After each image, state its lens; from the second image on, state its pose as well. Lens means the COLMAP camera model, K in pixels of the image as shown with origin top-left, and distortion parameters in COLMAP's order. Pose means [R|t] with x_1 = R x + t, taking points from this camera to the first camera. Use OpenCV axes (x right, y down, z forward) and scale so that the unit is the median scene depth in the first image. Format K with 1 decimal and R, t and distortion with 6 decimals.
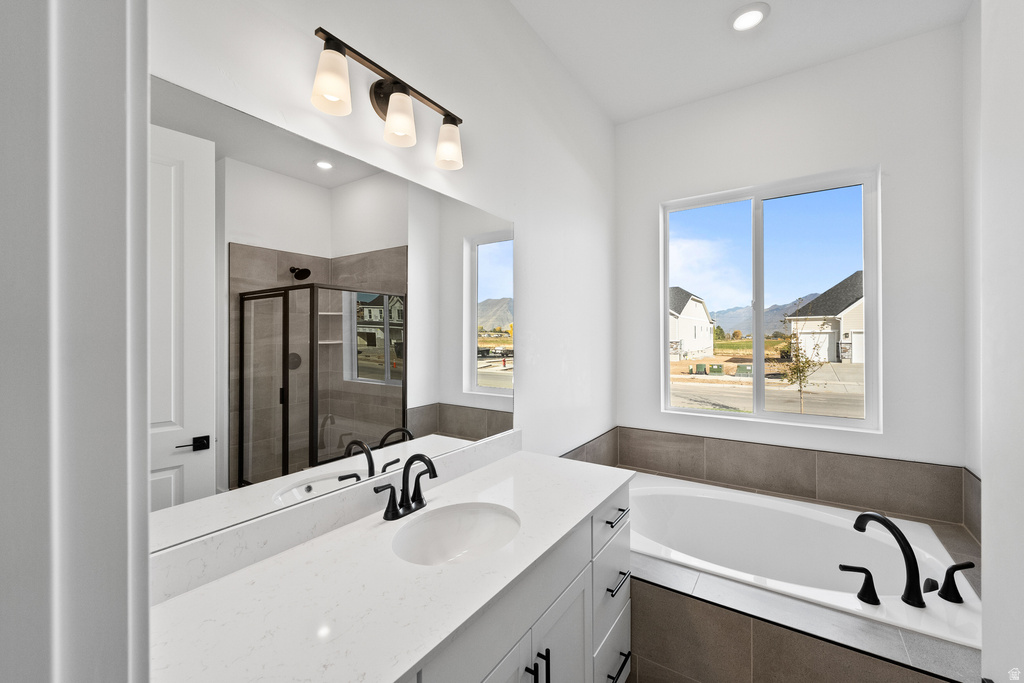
lens RADIAL K [[414.9, 0, 504.6], [0, 414.9, 334.9], [0, 0, 1]] dist [0.003918, -0.001530]
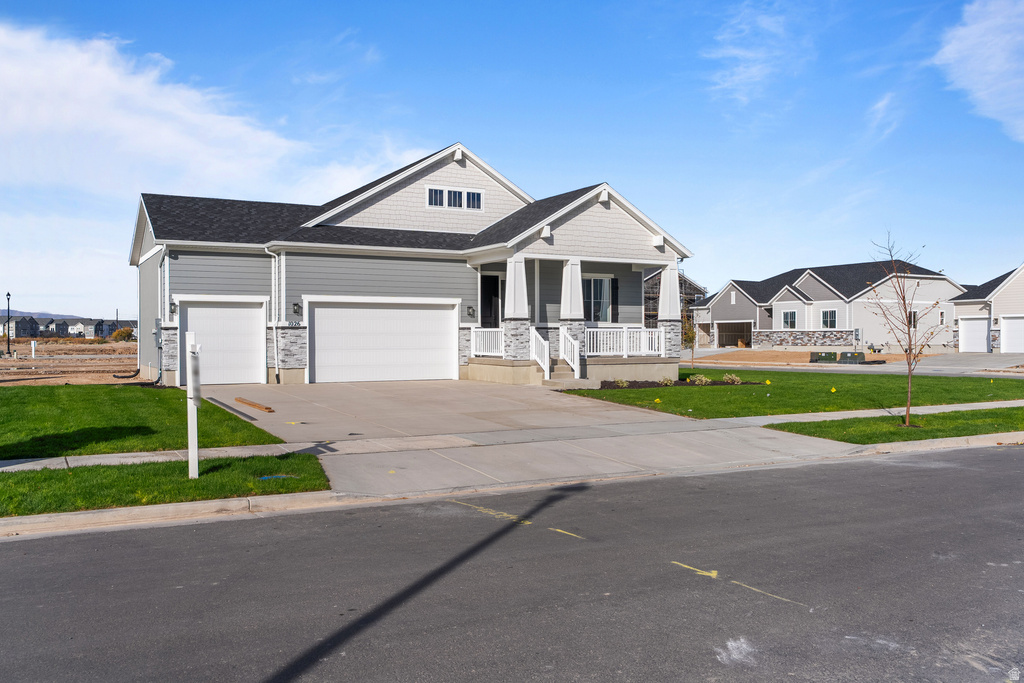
lens RADIAL K [[918.9, 0, 513.1], [0, 918.9, 342.8], [0, 0, 1]] dist [-0.003530, -0.001904]
pose [[0.881999, 0.007897, -0.471184, 0.928400], [-0.003336, 0.999939, 0.010515, 0.032185], [0.471239, -0.007703, 0.881972, -1.273693]]
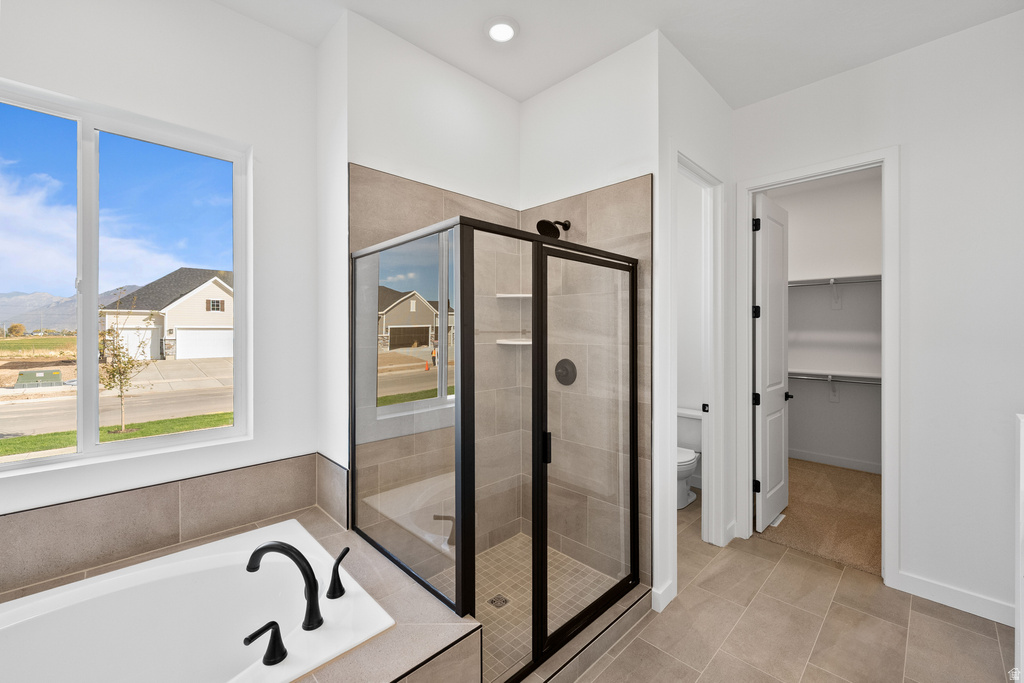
lens RADIAL K [[414.9, 0, 513.5], [0, 414.9, 332.5], [0, 0, 1]] dist [0.003918, -0.001530]
pose [[0.184781, 0.001718, 0.982778, 0.013206], [-0.005230, 0.999986, -0.000764, -0.000094], [-0.982766, -0.004999, 0.184787, 0.032059]]
